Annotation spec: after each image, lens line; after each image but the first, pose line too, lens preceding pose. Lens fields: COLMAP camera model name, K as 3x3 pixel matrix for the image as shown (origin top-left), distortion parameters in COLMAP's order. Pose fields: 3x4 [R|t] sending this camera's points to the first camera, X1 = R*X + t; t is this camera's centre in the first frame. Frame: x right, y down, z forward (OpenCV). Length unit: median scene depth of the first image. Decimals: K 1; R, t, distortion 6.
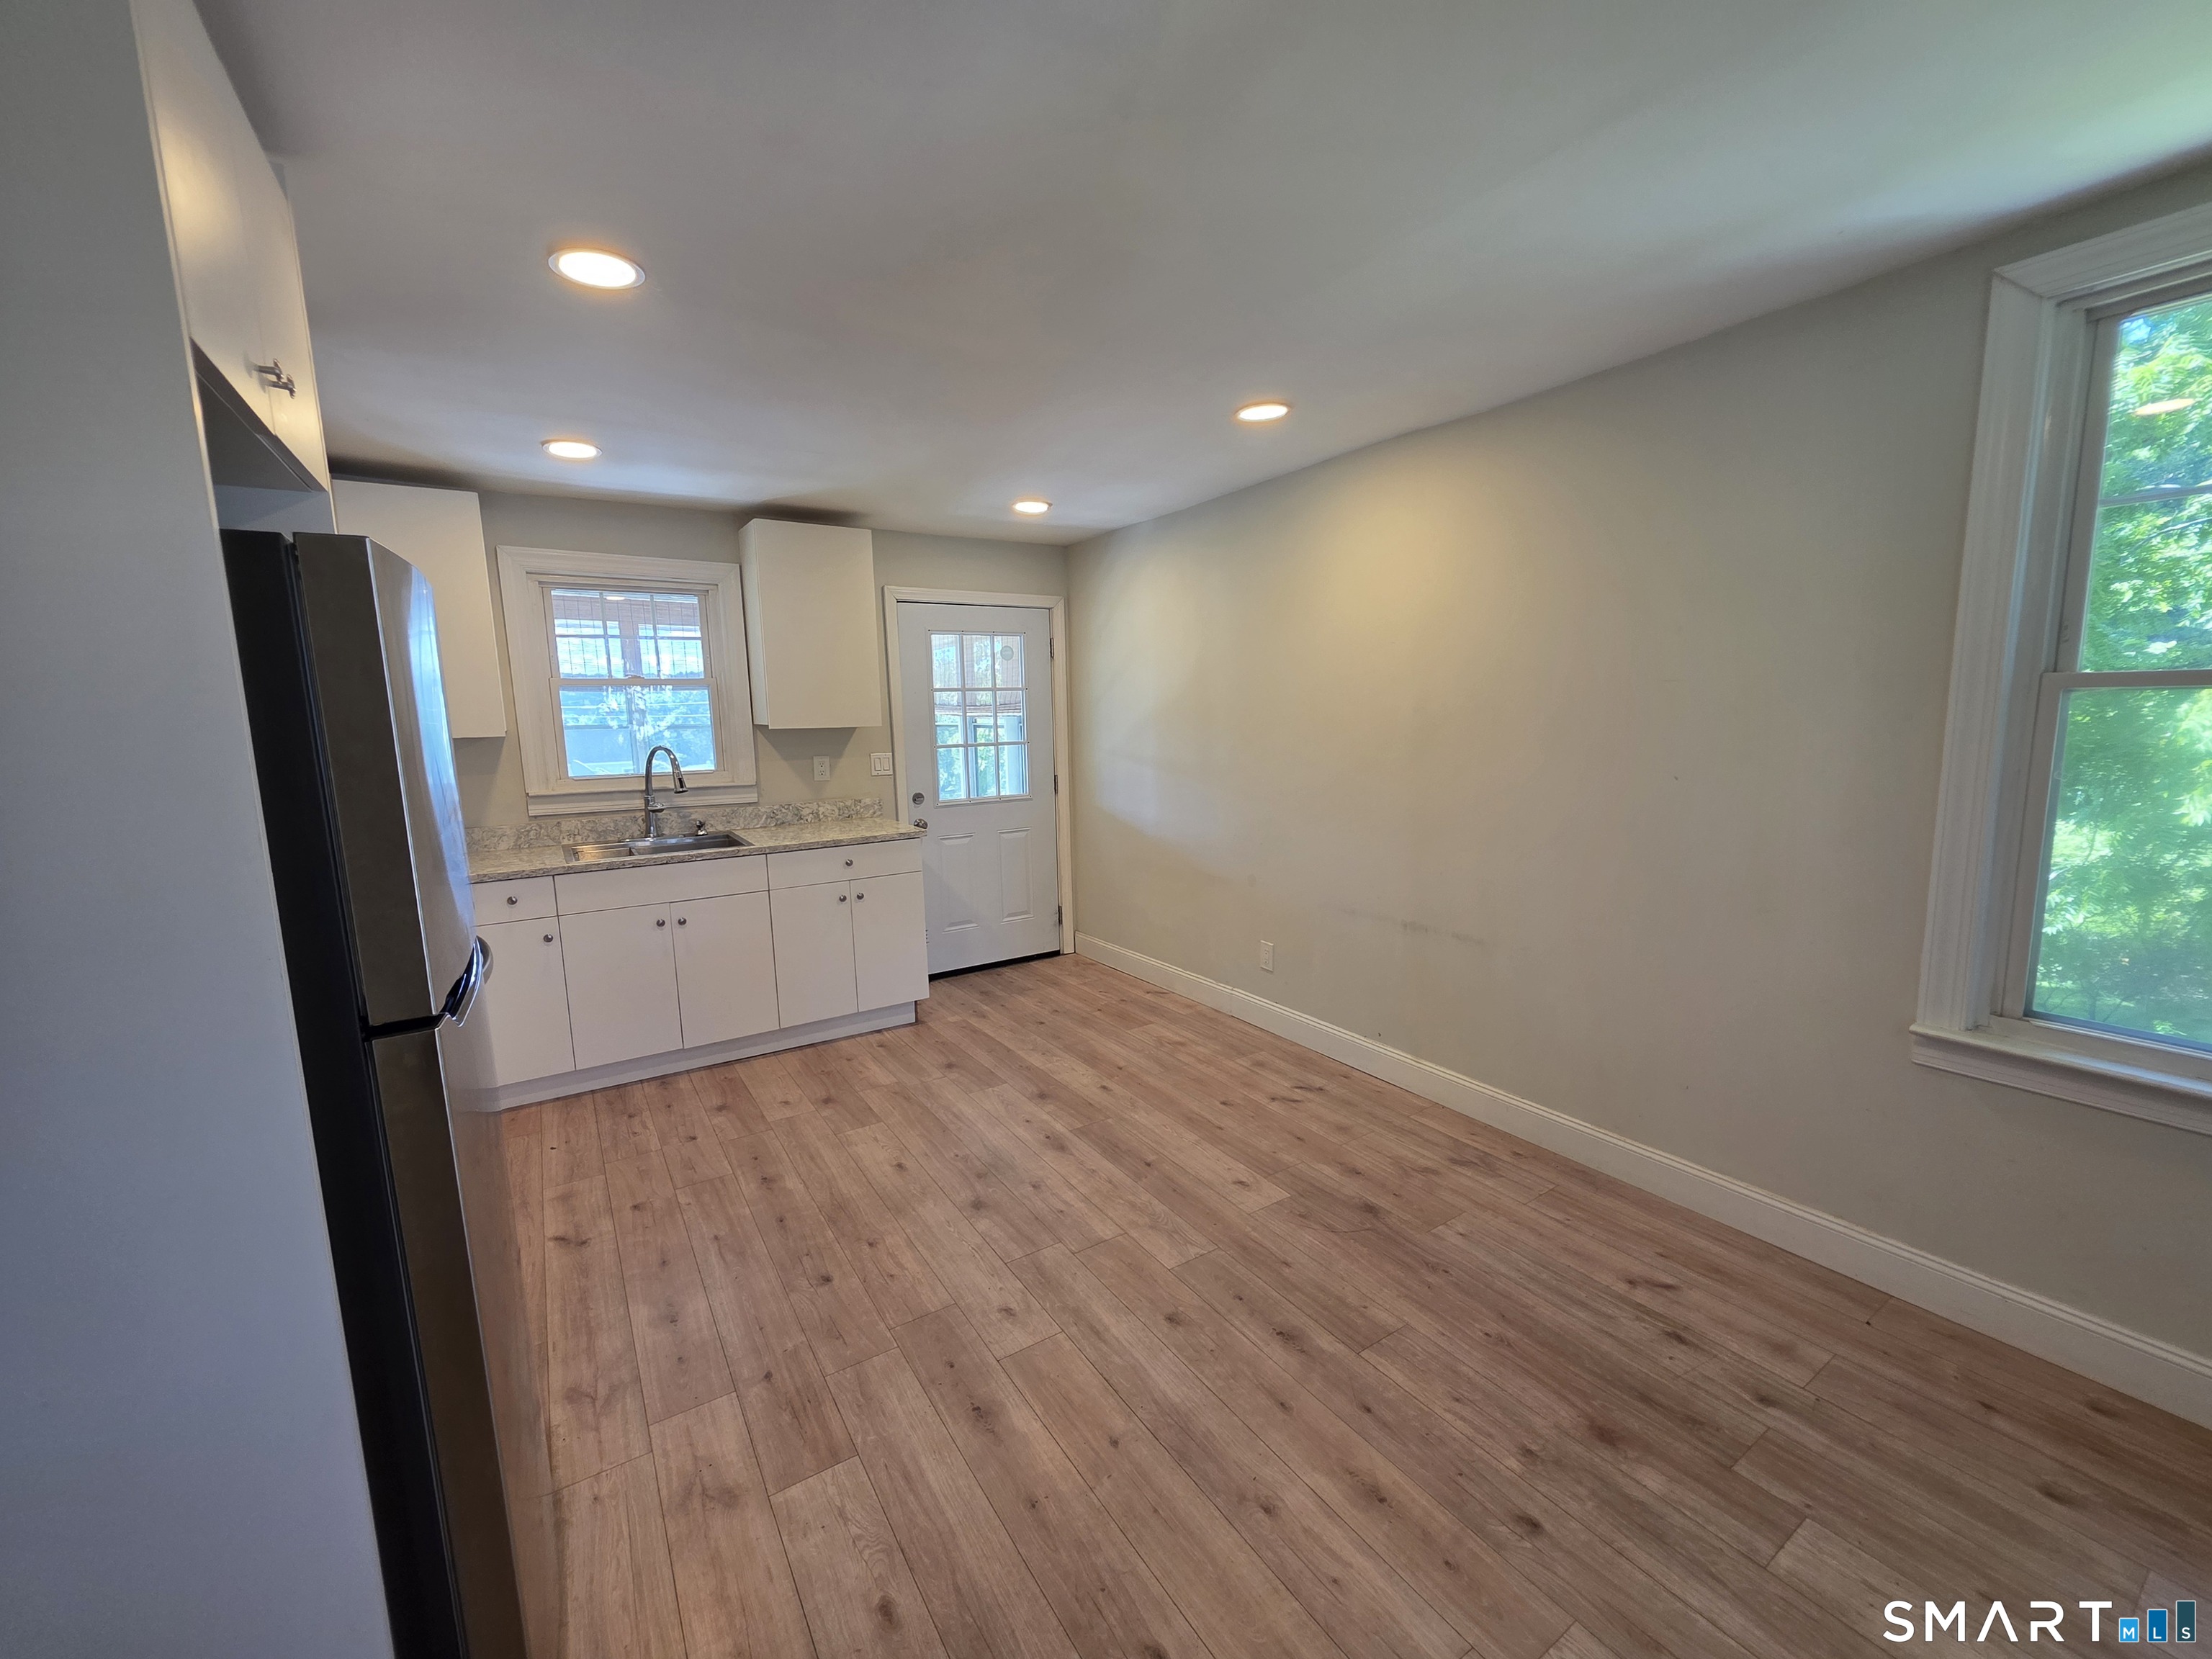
lens RADIAL K [[886.3, 0, 1101.2], [0, 886.3, 834.4], [0, 0, 1]] dist [0.000885, -0.000469]
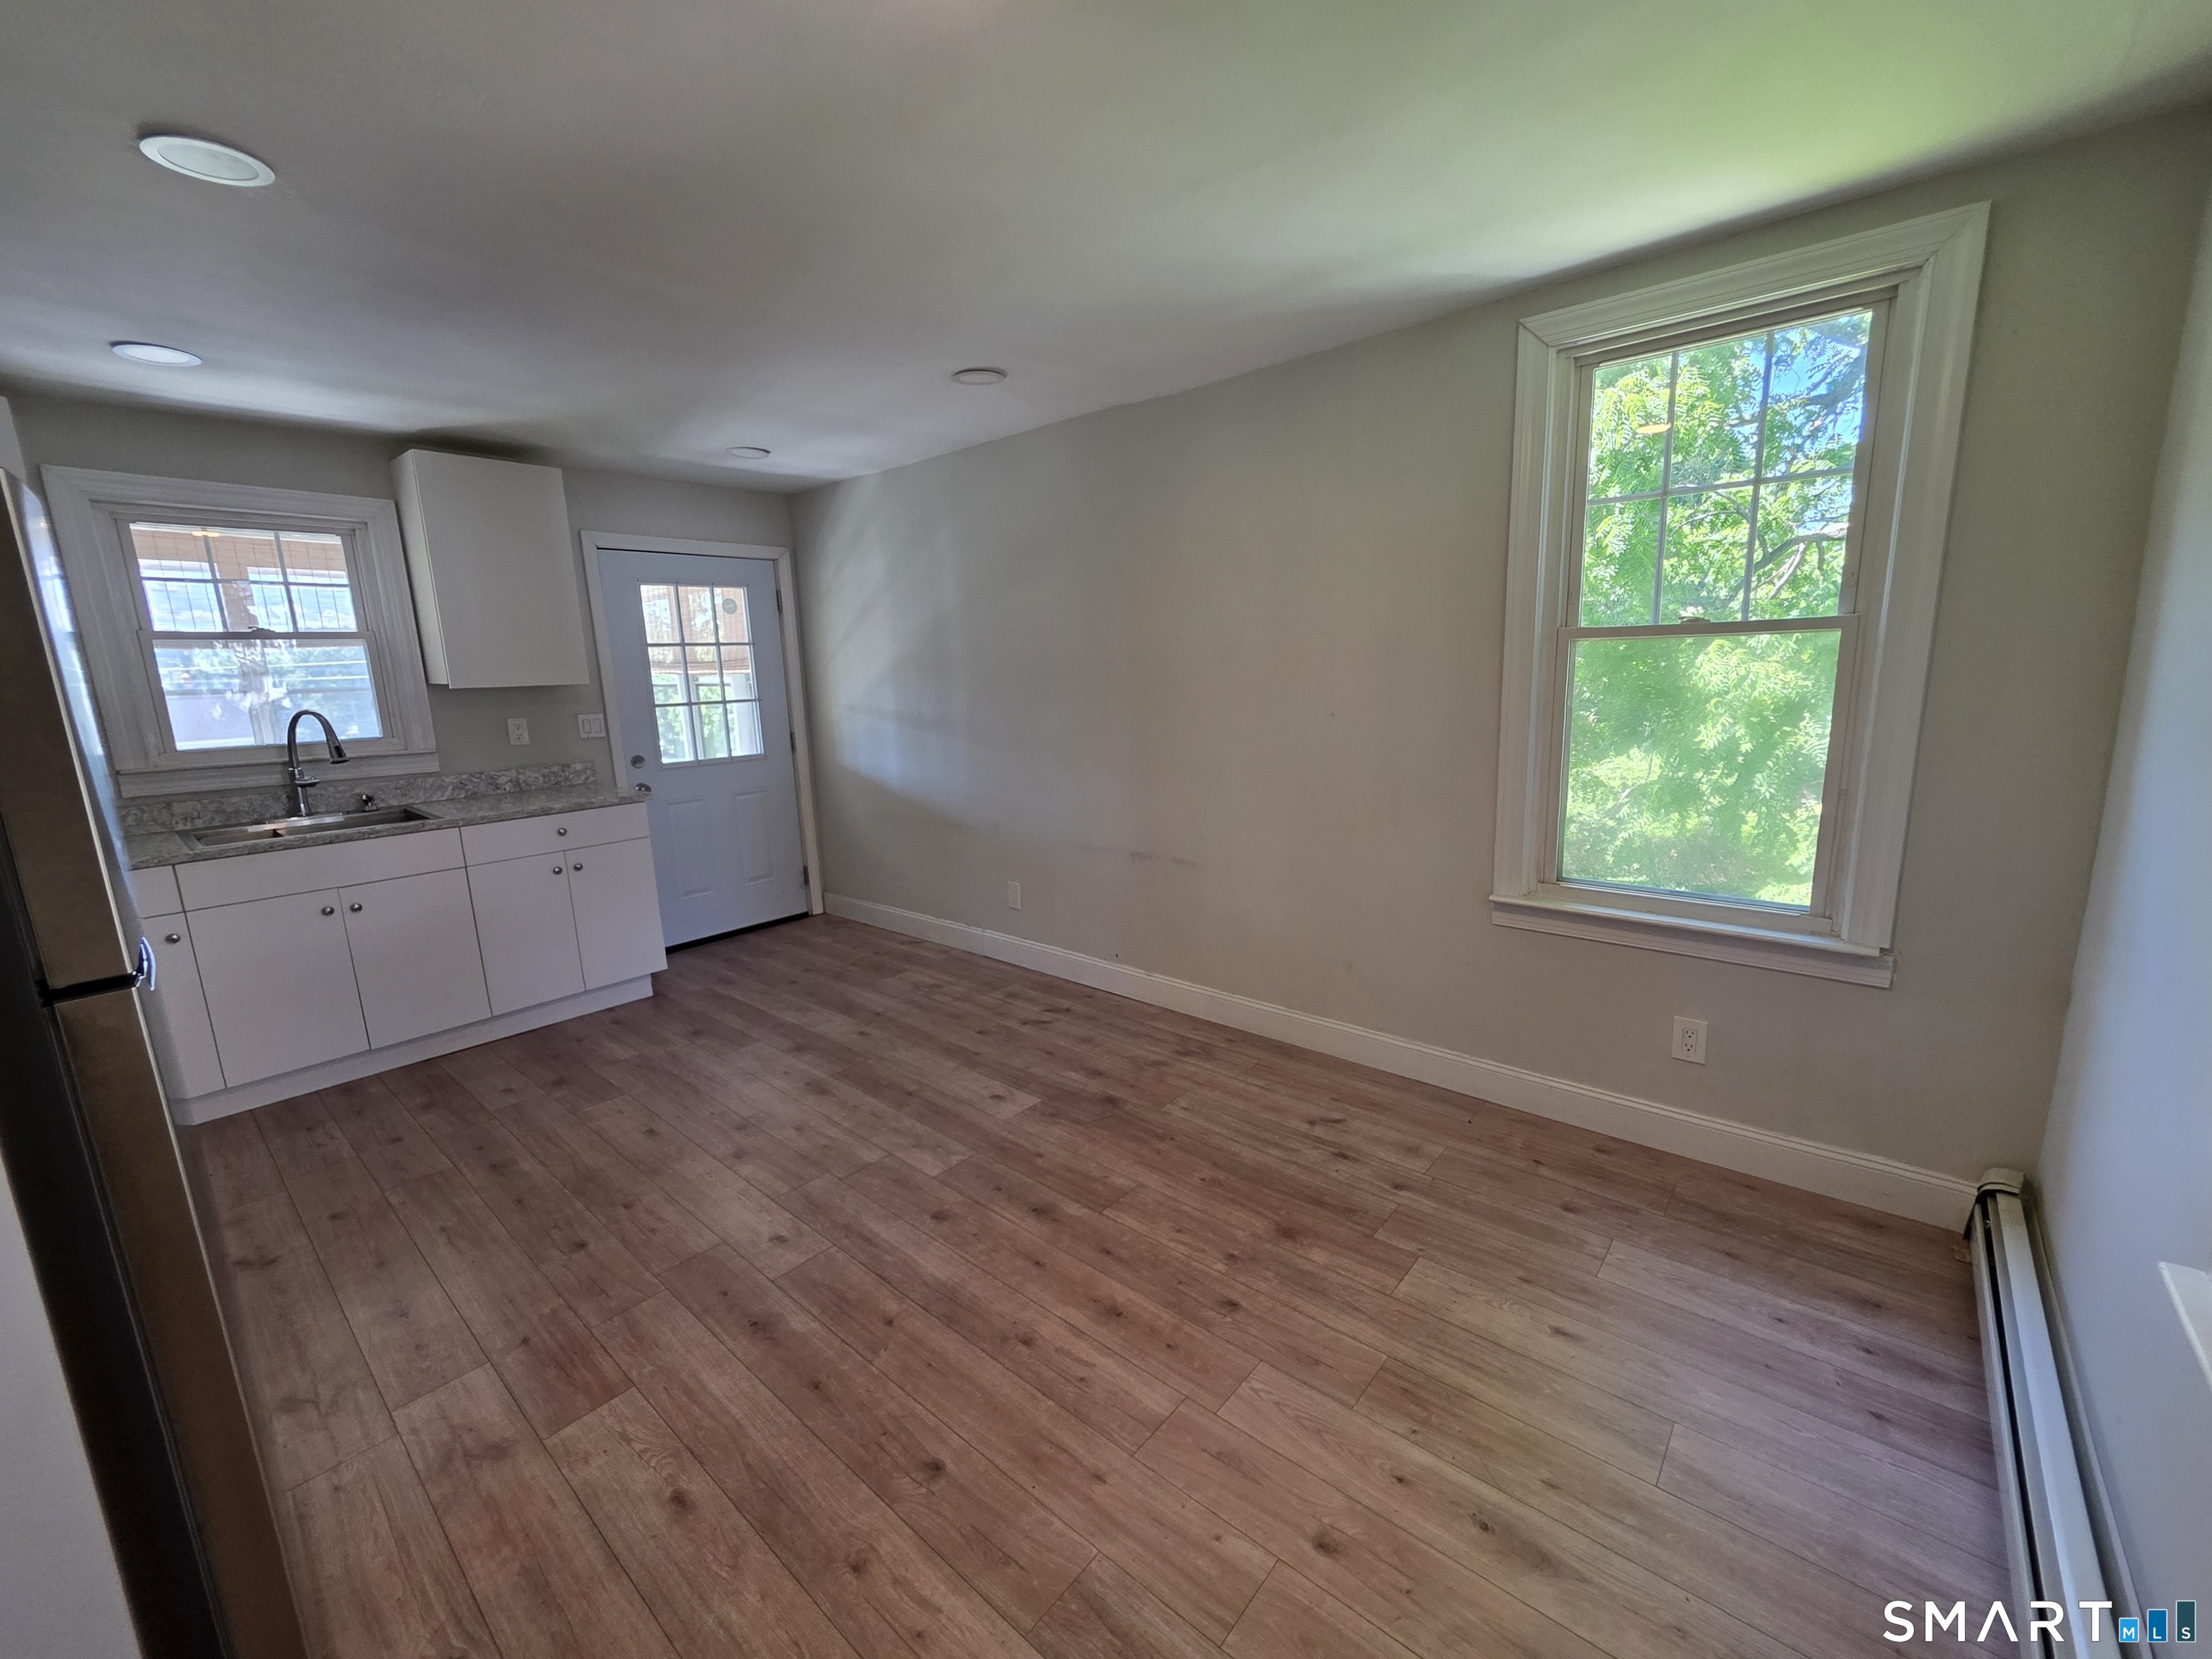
lens RADIAL K [[897.8, 0, 1112.9], [0, 897.8, 829.4], [0, 0, 1]] dist [-0.000595, -0.000618]
pose [[0.957322, -0.059526, 0.282829, 0.001095], [0.048676, 0.997789, 0.045243, 0.021209], [-0.284897, -0.029545, 0.958103, -0.089392]]
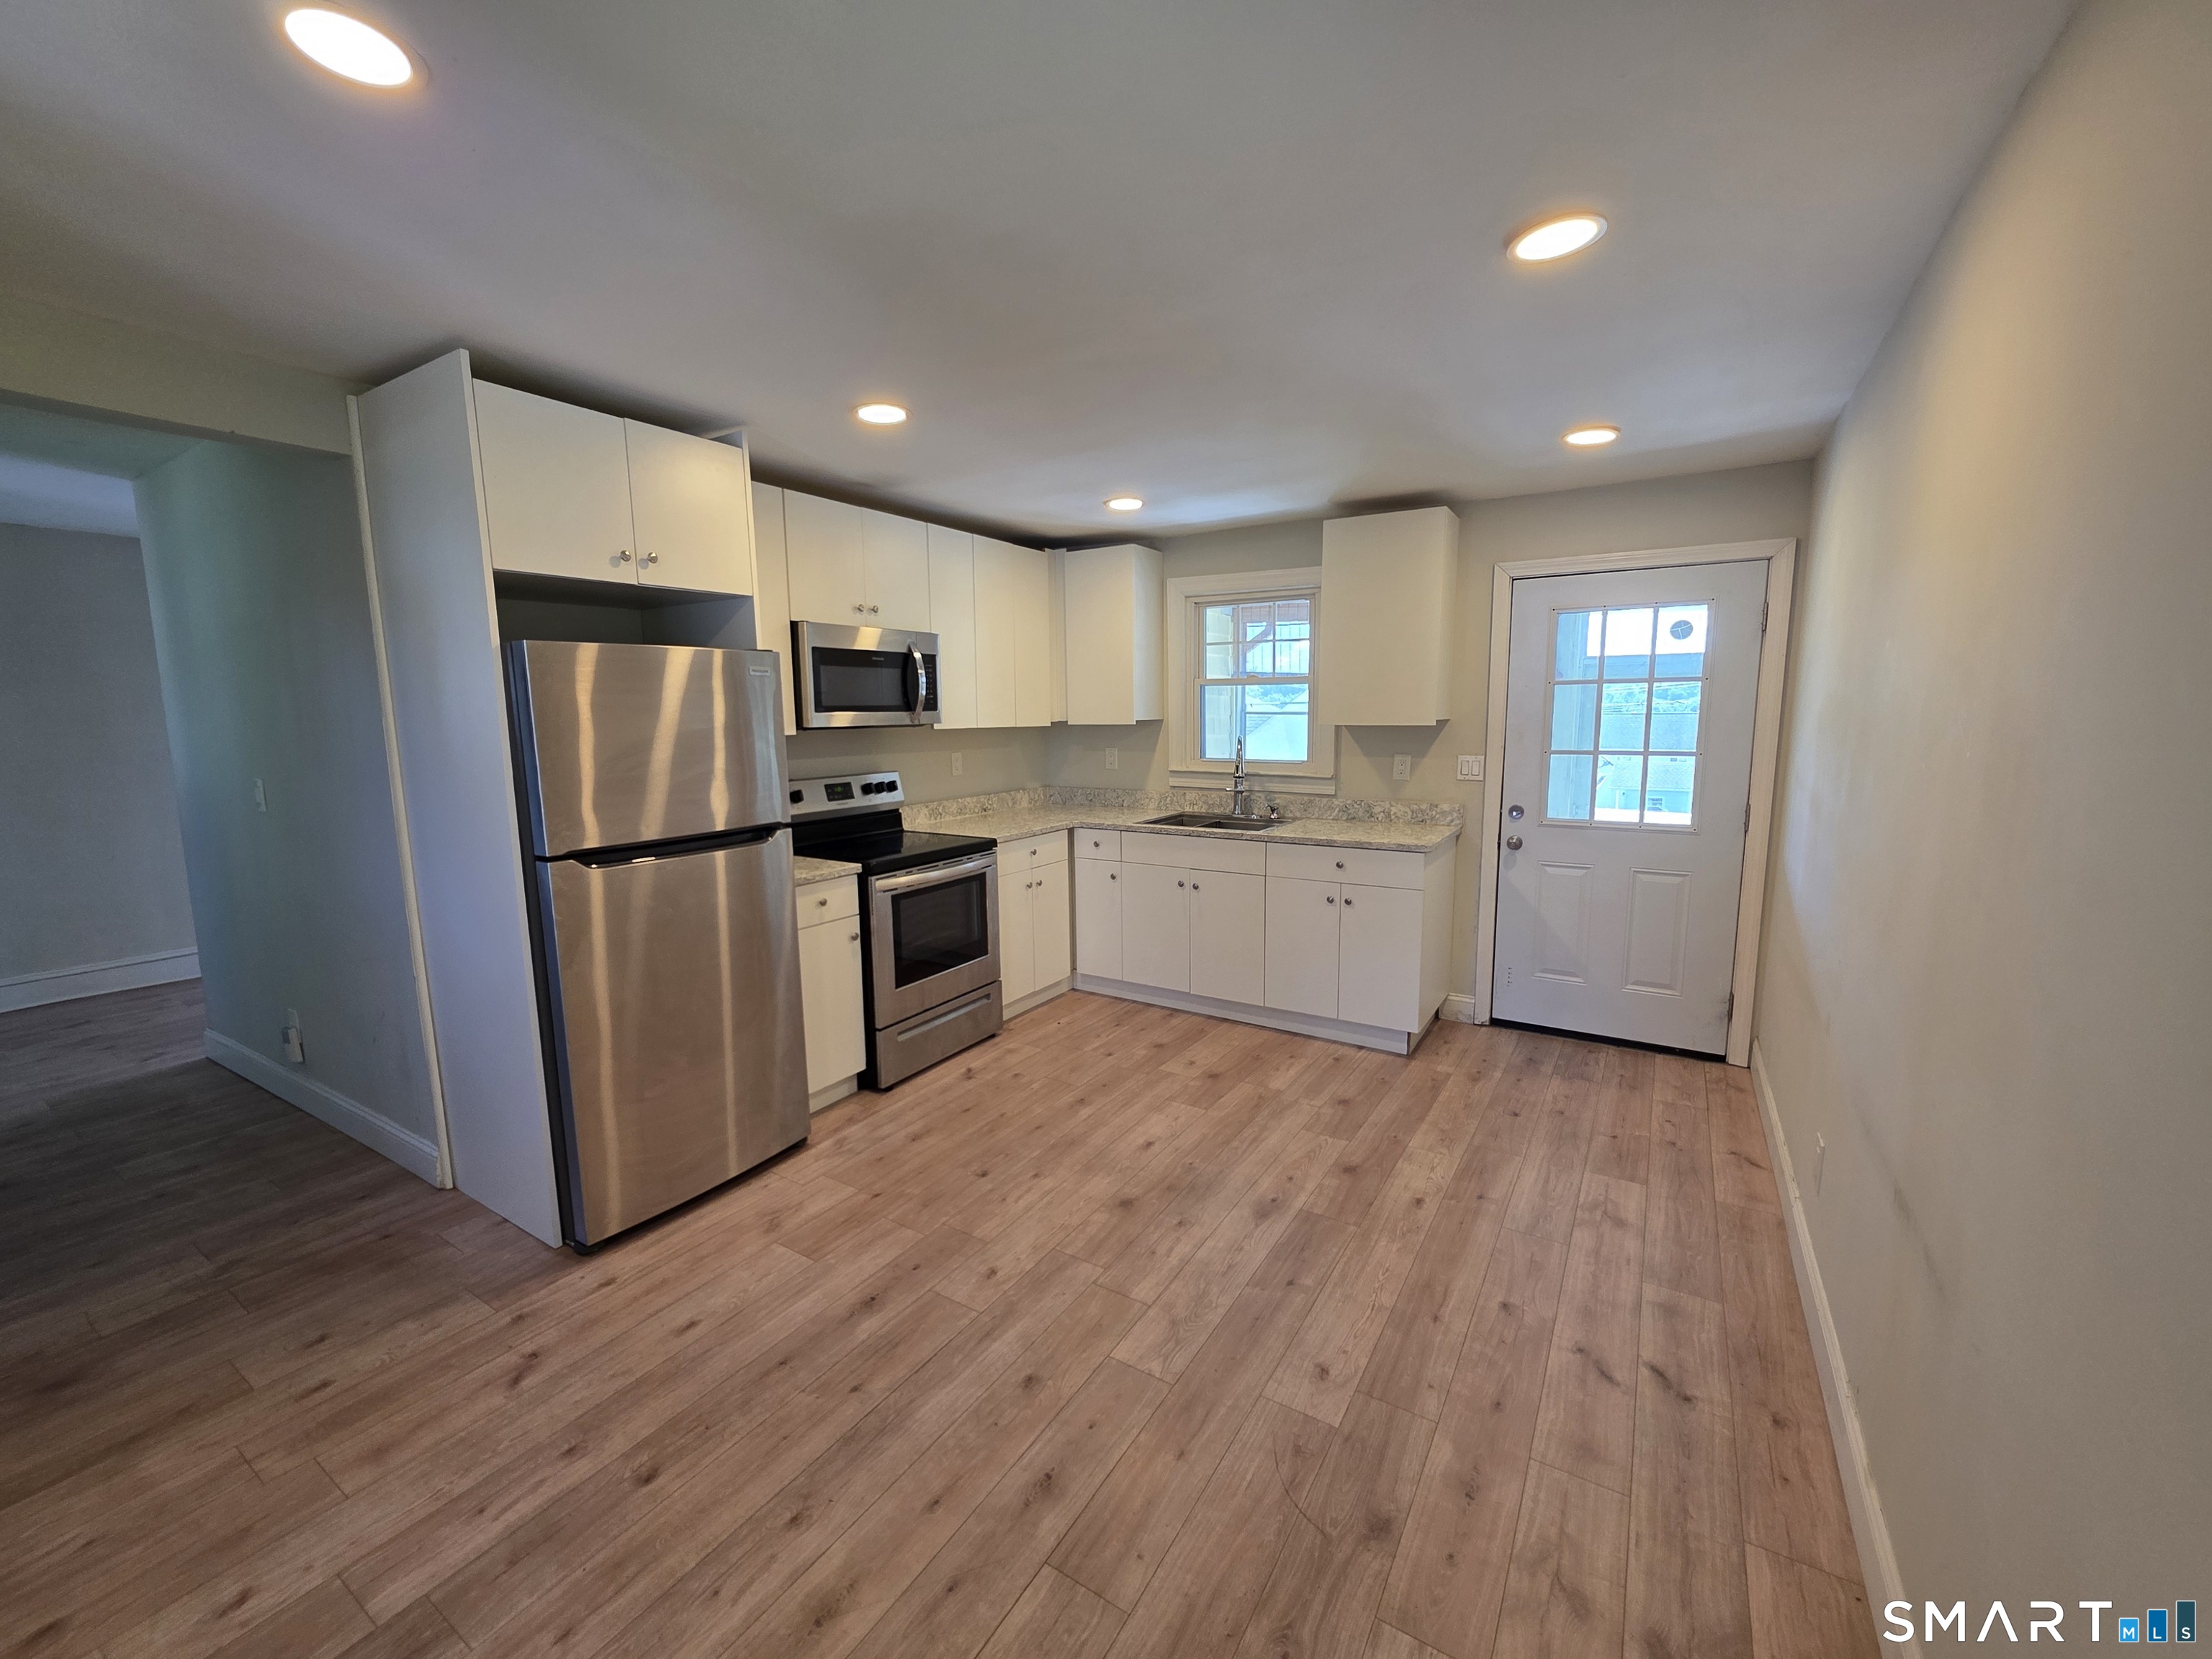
lens RADIAL K [[886.3, 0, 1101.2], [0, 886.3, 834.4], [0, 0, 1]] dist [0.000885, -0.000469]
pose [[0.419714, 0.144264, -0.896118, 0.663884], [-0.128023, 0.986827, 0.098905, -0.089572], [0.898582, 0.073212, 0.432654, 0.483730]]
